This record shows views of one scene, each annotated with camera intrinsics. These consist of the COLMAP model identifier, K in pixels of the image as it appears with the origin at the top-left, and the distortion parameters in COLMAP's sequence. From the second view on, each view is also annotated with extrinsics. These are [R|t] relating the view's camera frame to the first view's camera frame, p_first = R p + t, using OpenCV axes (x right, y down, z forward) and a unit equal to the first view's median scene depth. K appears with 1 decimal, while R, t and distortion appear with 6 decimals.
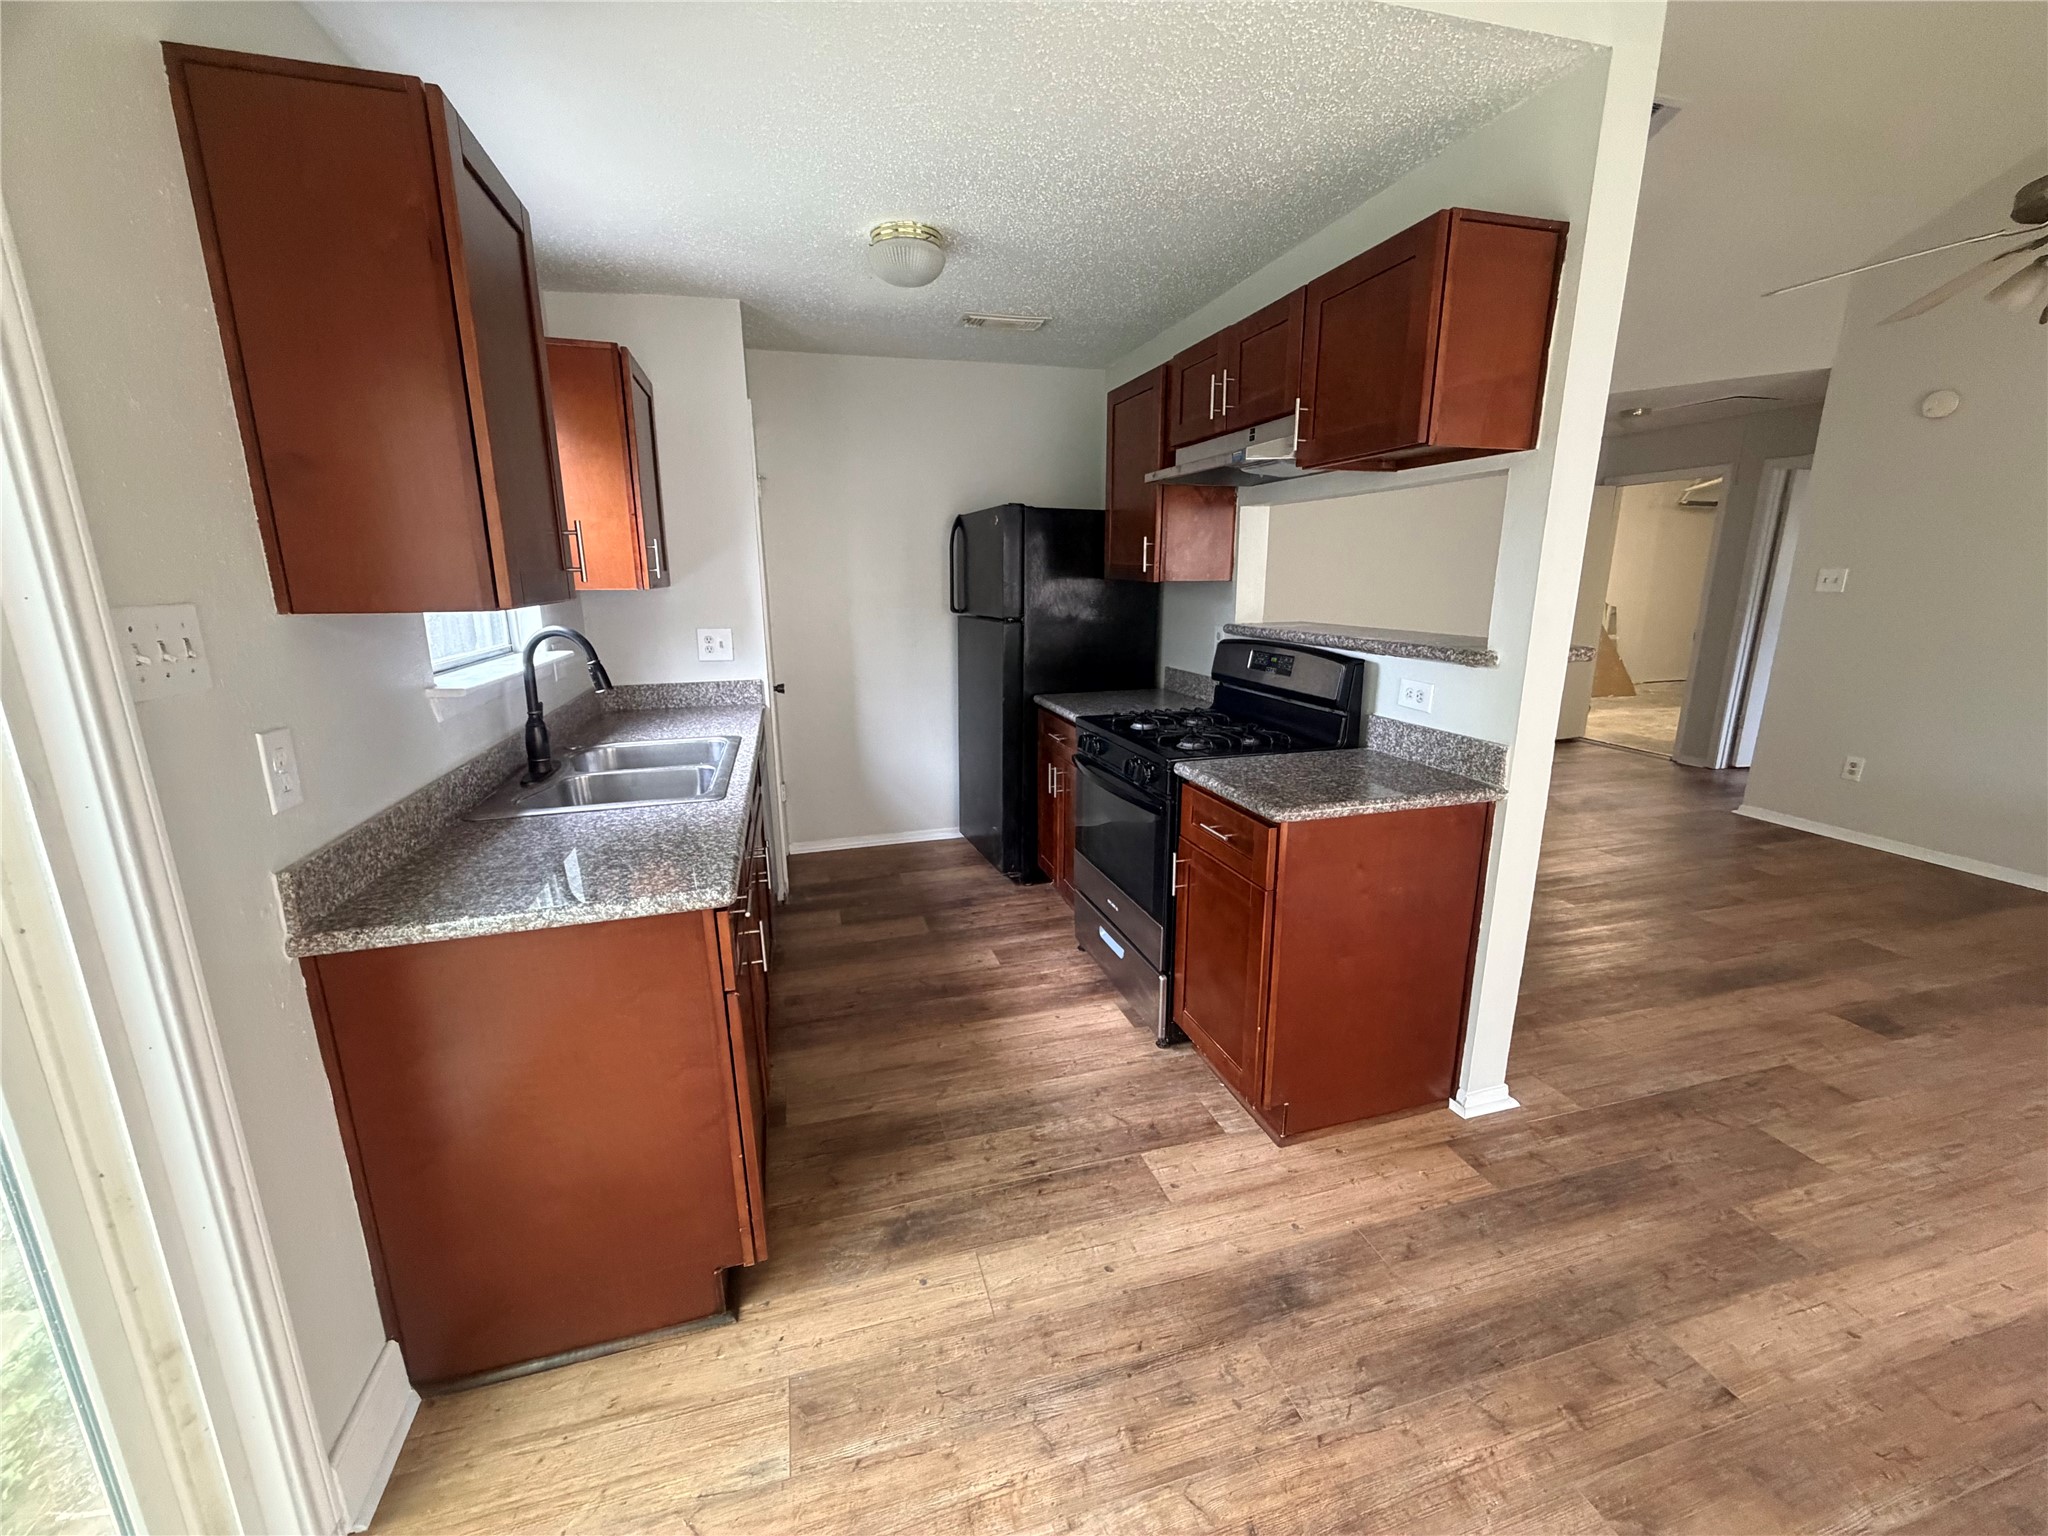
lens RADIAL K [[821.1, 0, 1012.3], [0, 821.1, 757.9], [0, 0, 1]] dist [-0.004524, -0.000117]
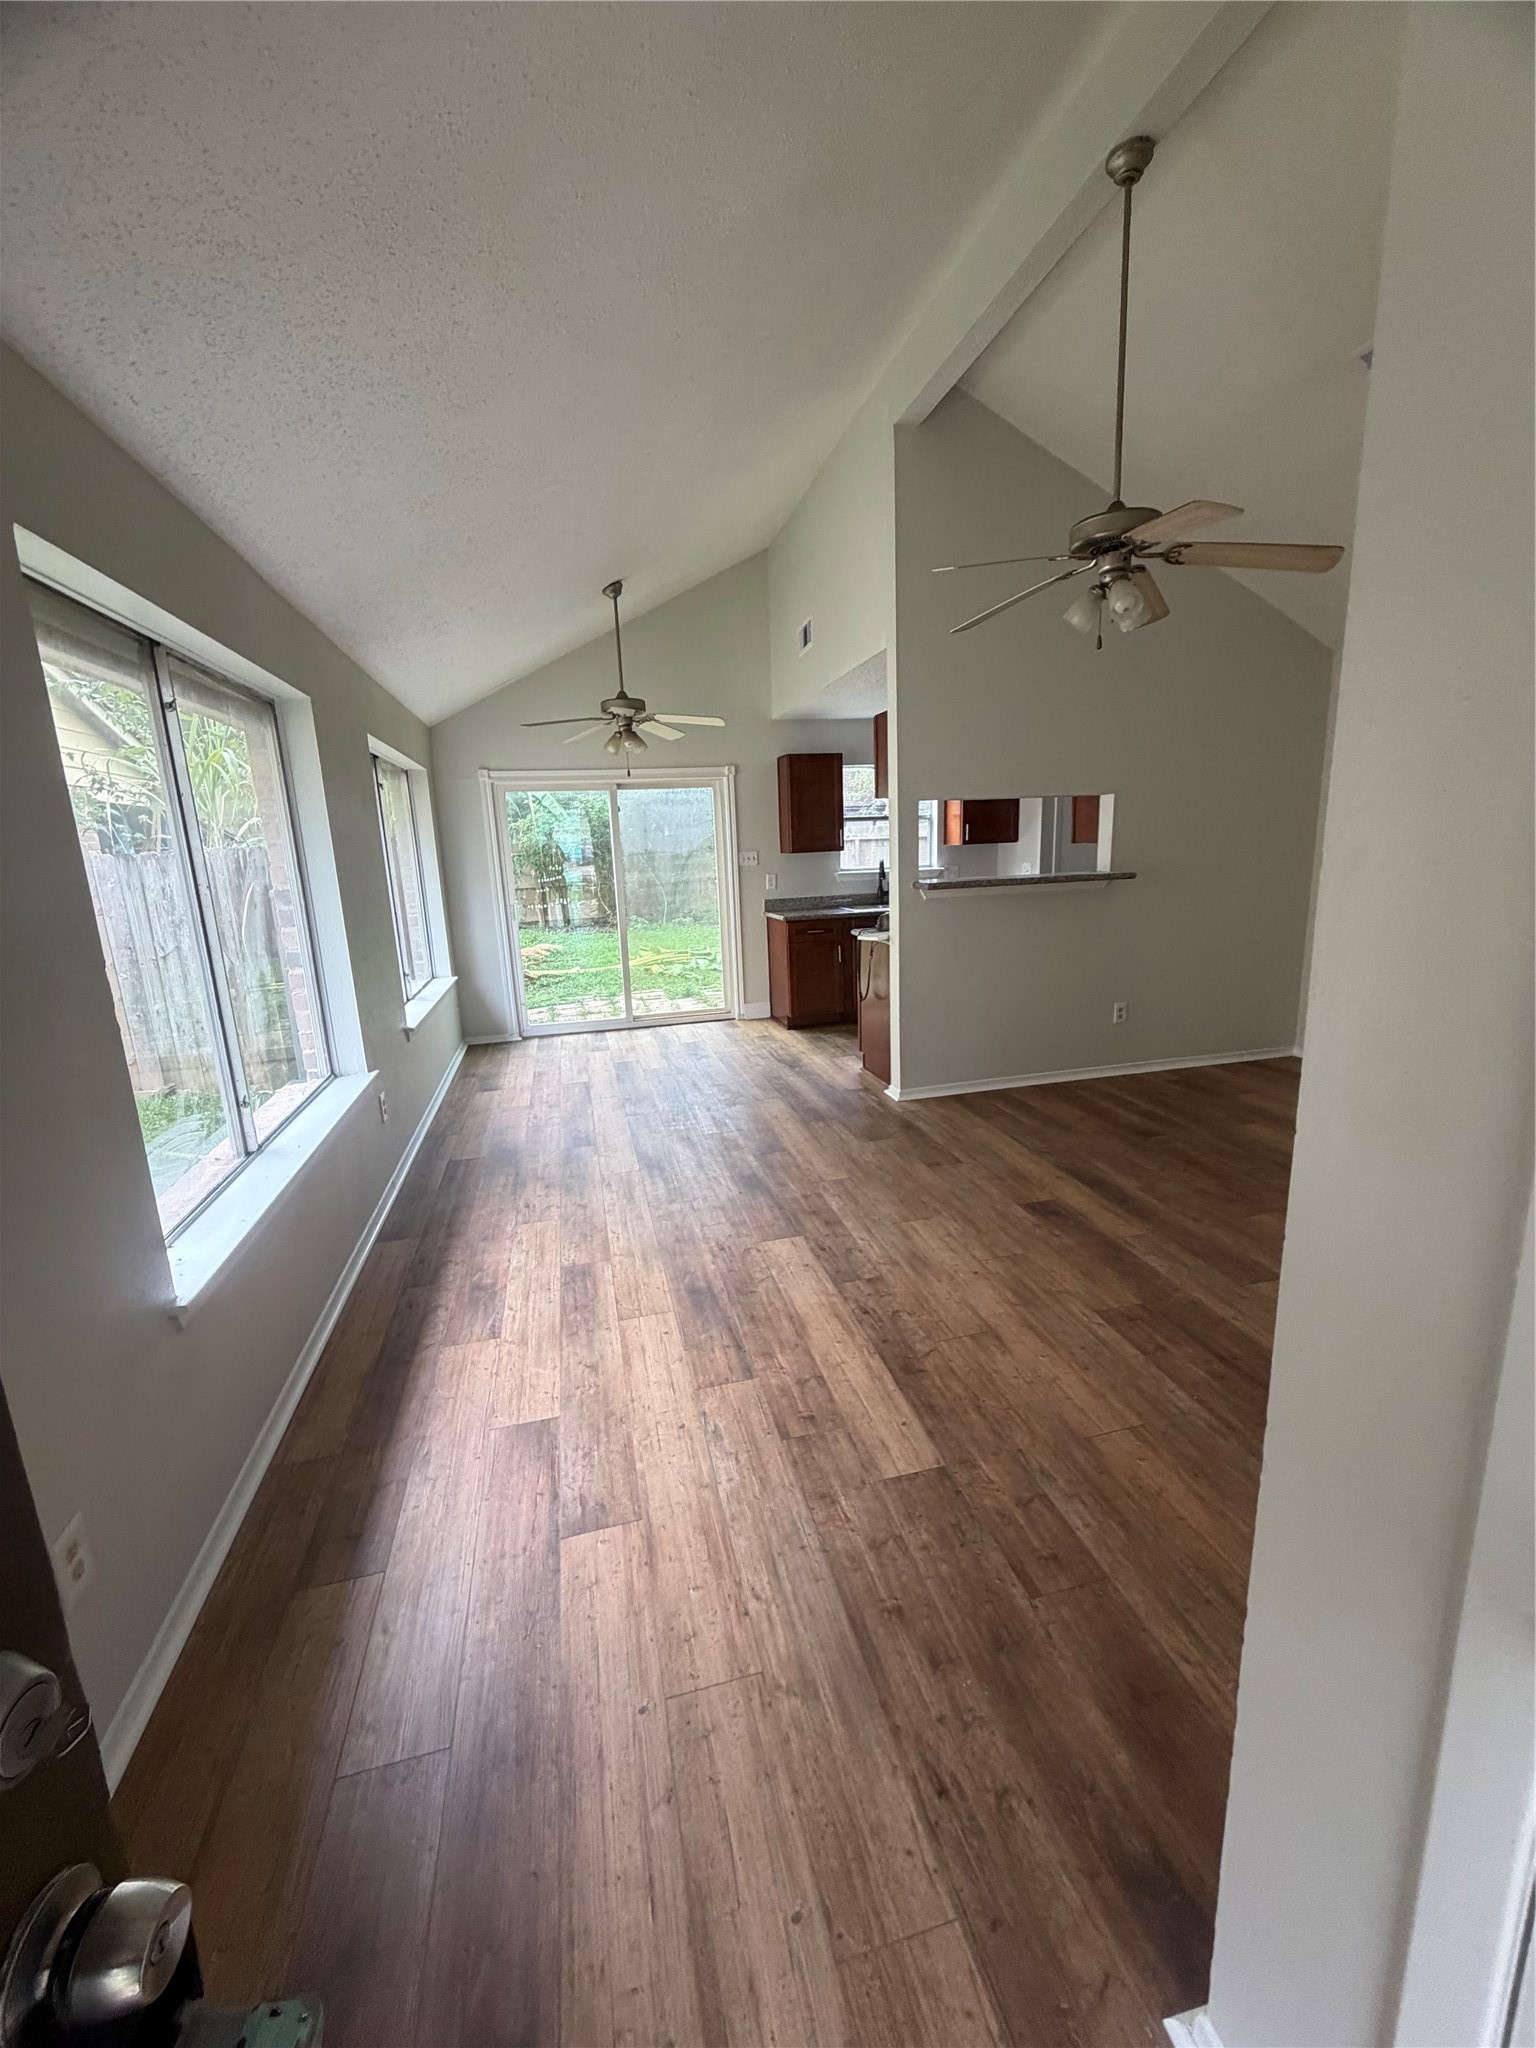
lens RADIAL K [[821.1, 0, 773.4], [0, 821.1, 1016.1], [0, 0, 1]] dist [-0.004524, -0.000117]
pose [[-0.014468, 0.217070, -0.976049, 2.698158], [-0.190930, 0.957590, 0.215795, -0.176045], [0.981497, 0.189479, 0.027591, 0.614671]]
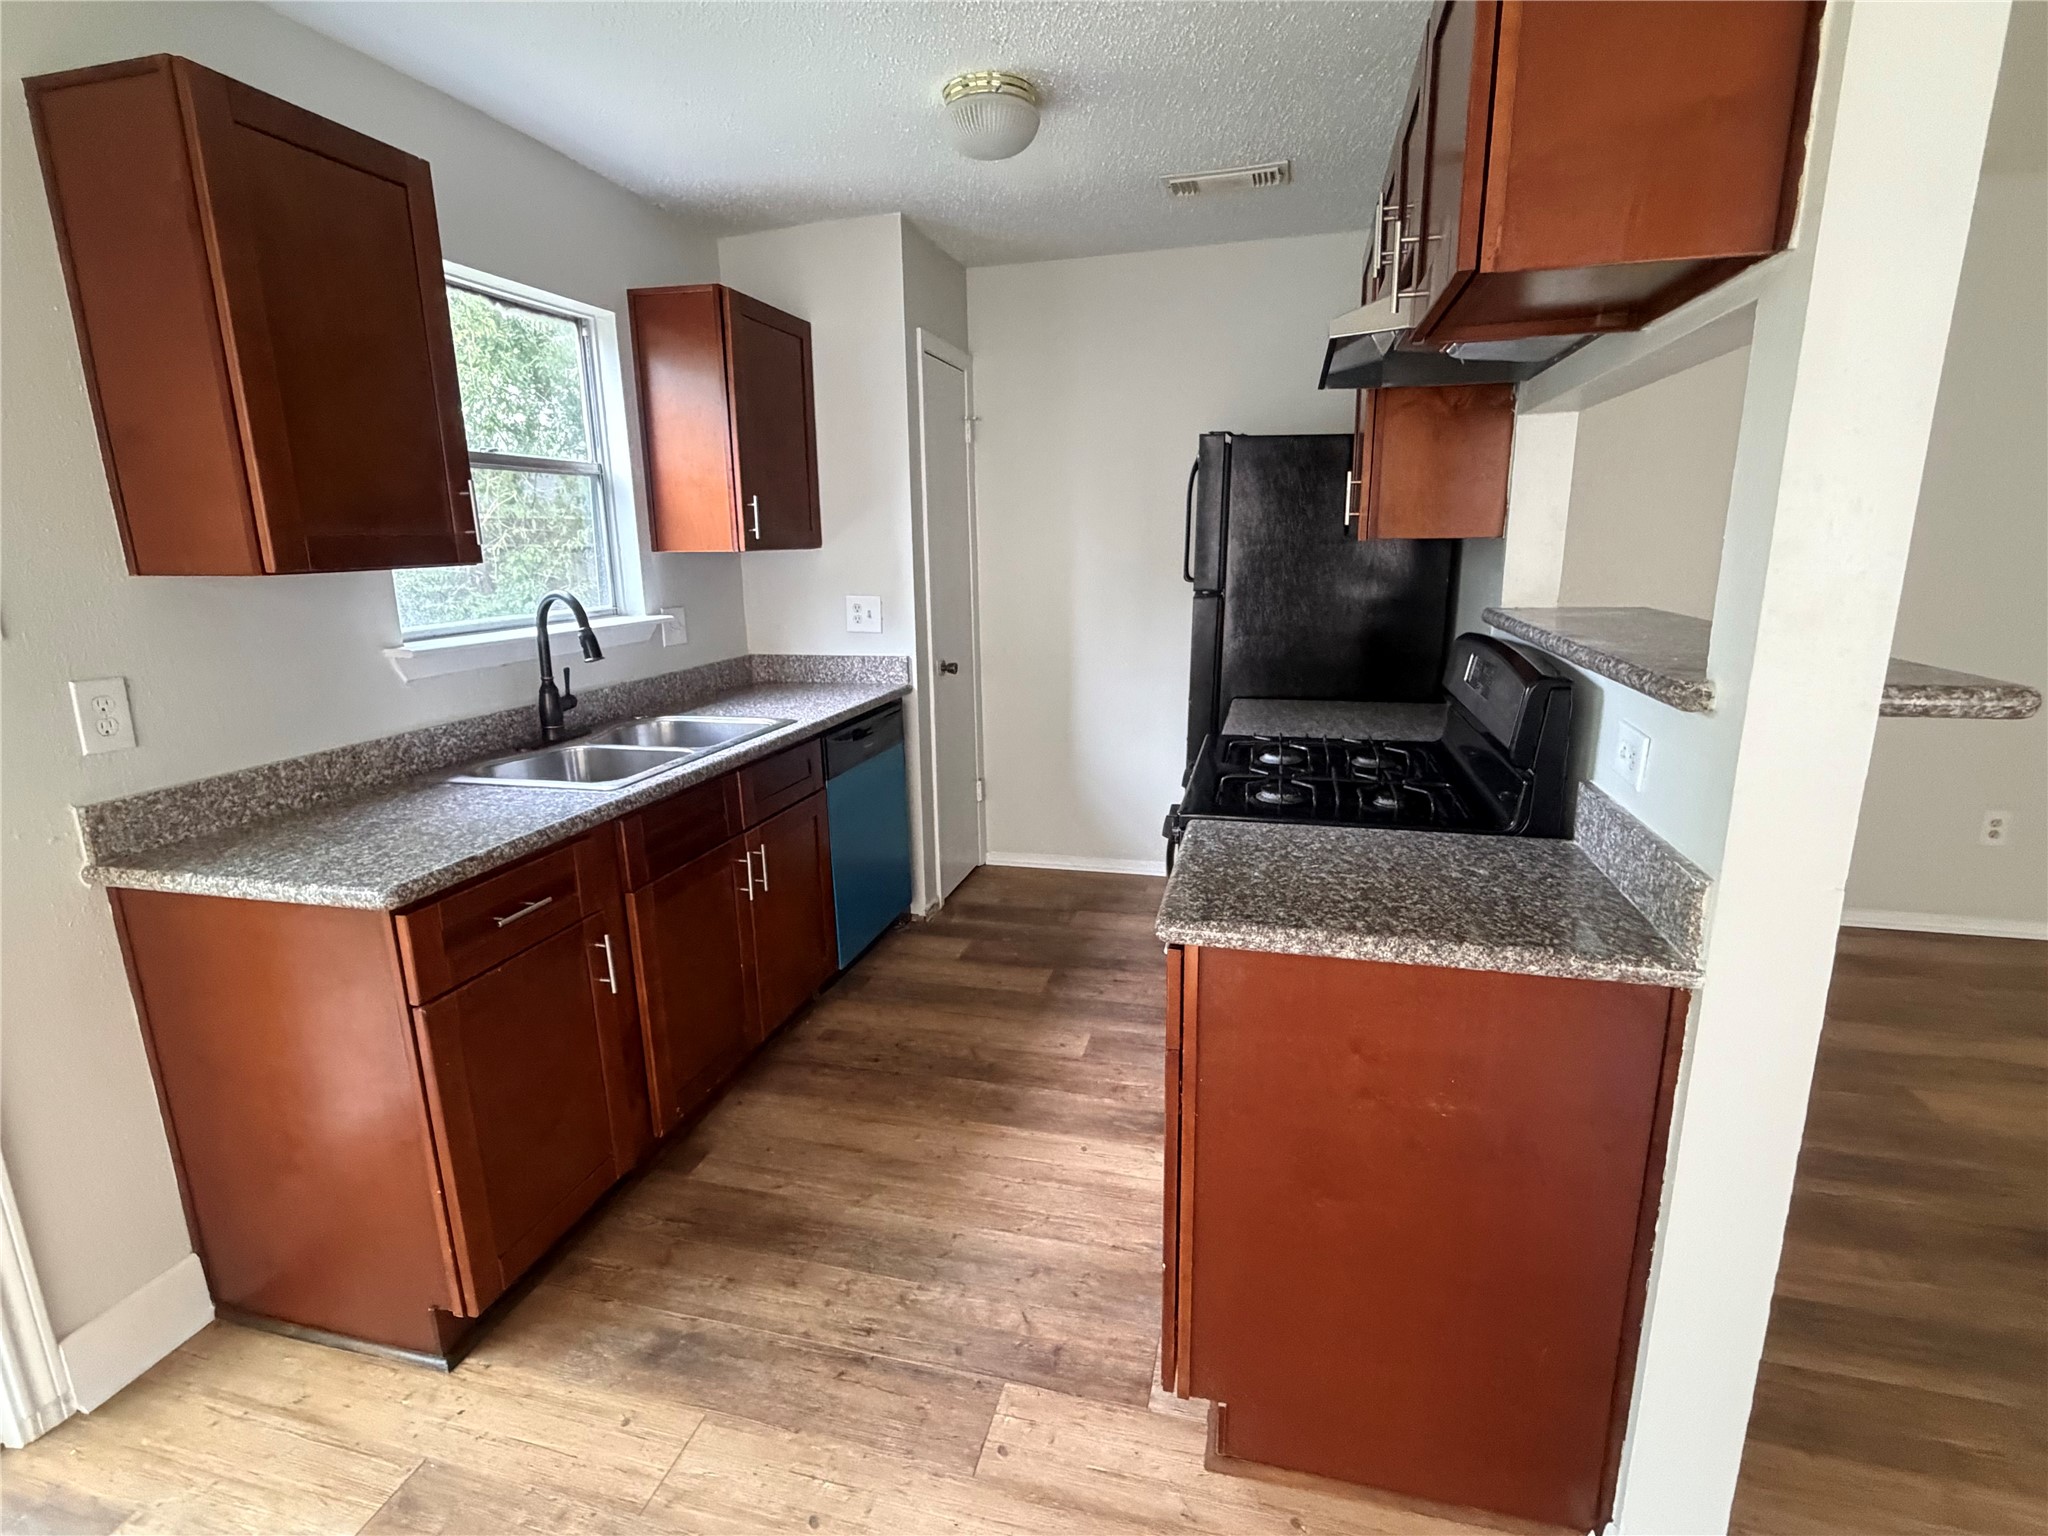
lens RADIAL K [[983.1, 0, 1021.2], [0, 983.1, 752.8], [0, 0, 1]] dist [0.000254, -0.001466]
pose [[0.859048, 0.103258, -0.501373, 0.505372], [-0.101890, 0.994337, 0.030206, -0.061118], [0.501653, 0.025137, 0.864704, 0.277713]]
